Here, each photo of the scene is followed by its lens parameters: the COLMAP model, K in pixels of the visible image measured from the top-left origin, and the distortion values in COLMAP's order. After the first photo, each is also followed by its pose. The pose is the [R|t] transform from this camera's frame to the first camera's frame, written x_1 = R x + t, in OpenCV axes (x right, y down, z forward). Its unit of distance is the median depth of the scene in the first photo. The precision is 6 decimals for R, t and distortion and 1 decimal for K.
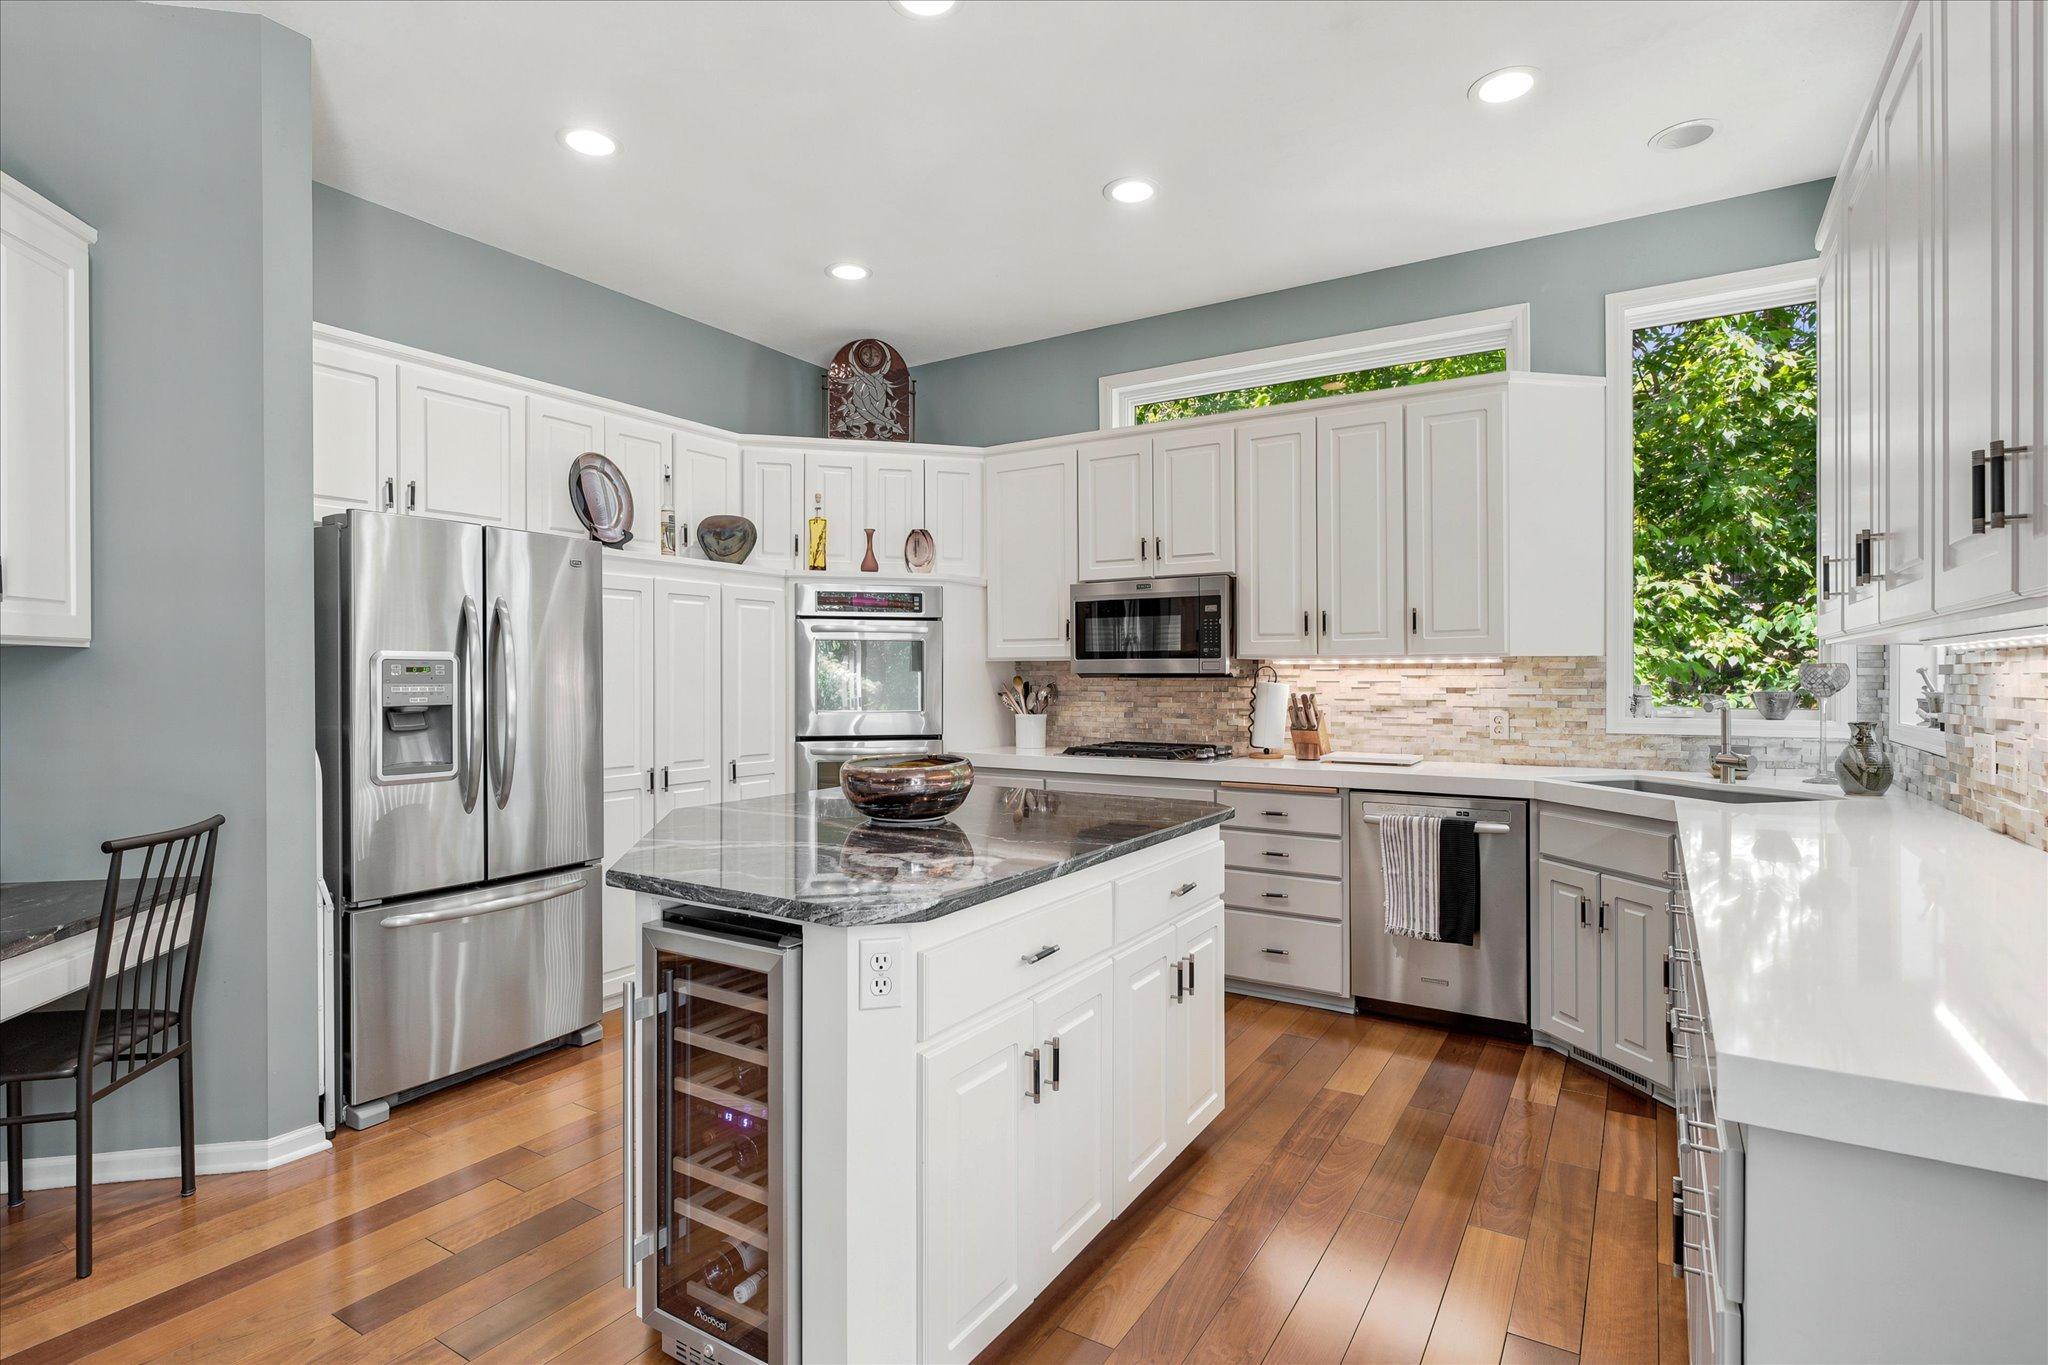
lens RADIAL K [[1035.1, 0, 1020.6], [0, 1035.1, 690.6], [0, 0, 1]] dist [0.000131, 0.000607]
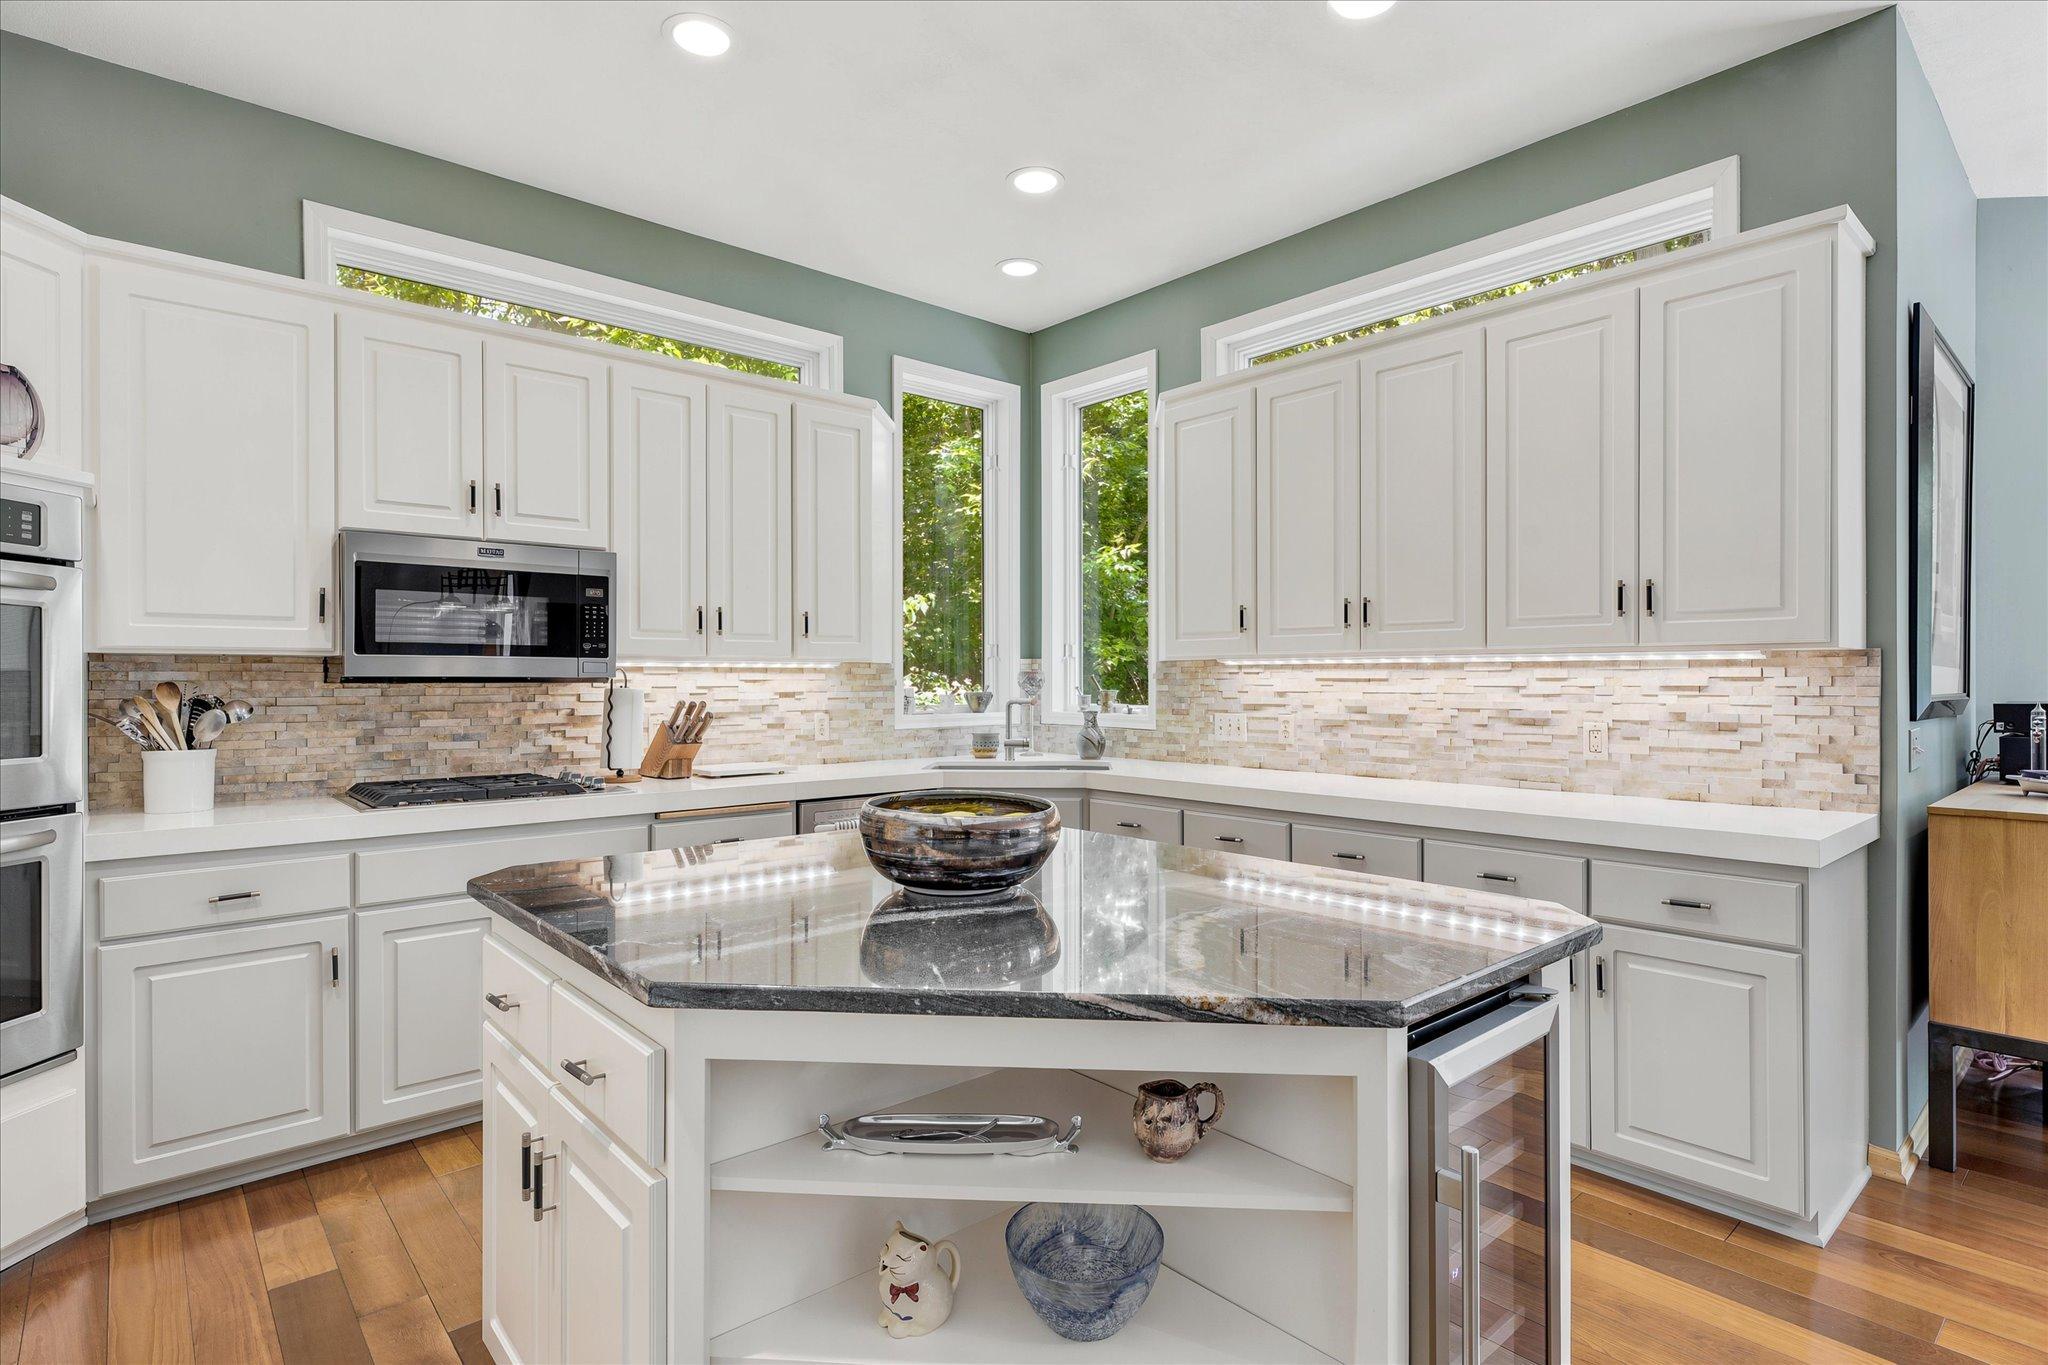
lens RADIAL K [[1035.1, 0, 1021.7], [0, 1035.1, 671.7], [0, 0, 1]] dist [0.000131, 0.000607]
pose [[0.254370, 0.002490, 0.967104, -0.484616], [0.005734, 0.999975, -0.004083, -0.016905], [-0.967090, 0.006584, 0.254350, 0.513978]]
